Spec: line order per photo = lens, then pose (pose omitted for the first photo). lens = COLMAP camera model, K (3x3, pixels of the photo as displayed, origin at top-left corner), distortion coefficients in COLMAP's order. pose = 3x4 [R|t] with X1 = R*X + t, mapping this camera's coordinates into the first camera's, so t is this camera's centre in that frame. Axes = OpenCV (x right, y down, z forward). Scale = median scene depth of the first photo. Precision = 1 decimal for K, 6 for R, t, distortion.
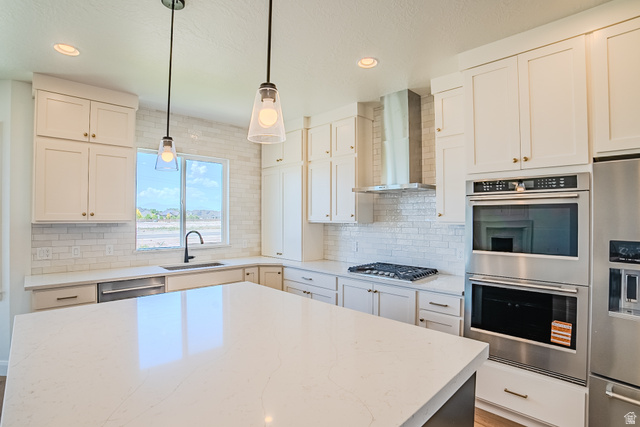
lens RADIAL K [[330.4, 0, 315.3], [0, 330.4, 216.2], [0, 0, 1]] dist [-0.003561, 0.000163]
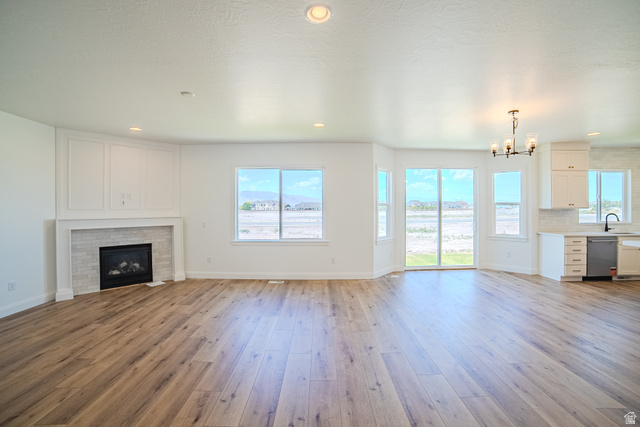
lens RADIAL K [[274.9, 0, 315.2], [0, 274.9, 211.7], [0, 0, 1]] dist [-0.022443, 0.003093]
pose [[0.746812, -0.001295, -0.665034, -0.592580], [0.013849, 0.999812, 0.013606, -0.004767], [0.664891, -0.019371, 0.746689, -1.083105]]
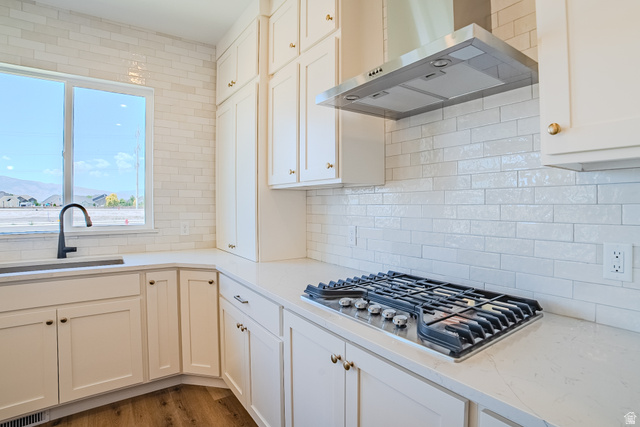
lens RADIAL K [[344.3, 0, 321.1], [0, 344.3, 197.9], [0, 0, 1]] dist [-0.022232, 0.001433]
pose [[0.985681, -0.004210, -0.168565, 0.160714], [0.001271, 0.999845, -0.017539, 0.044760], [0.168613, 0.017073, 0.985534, 0.483117]]
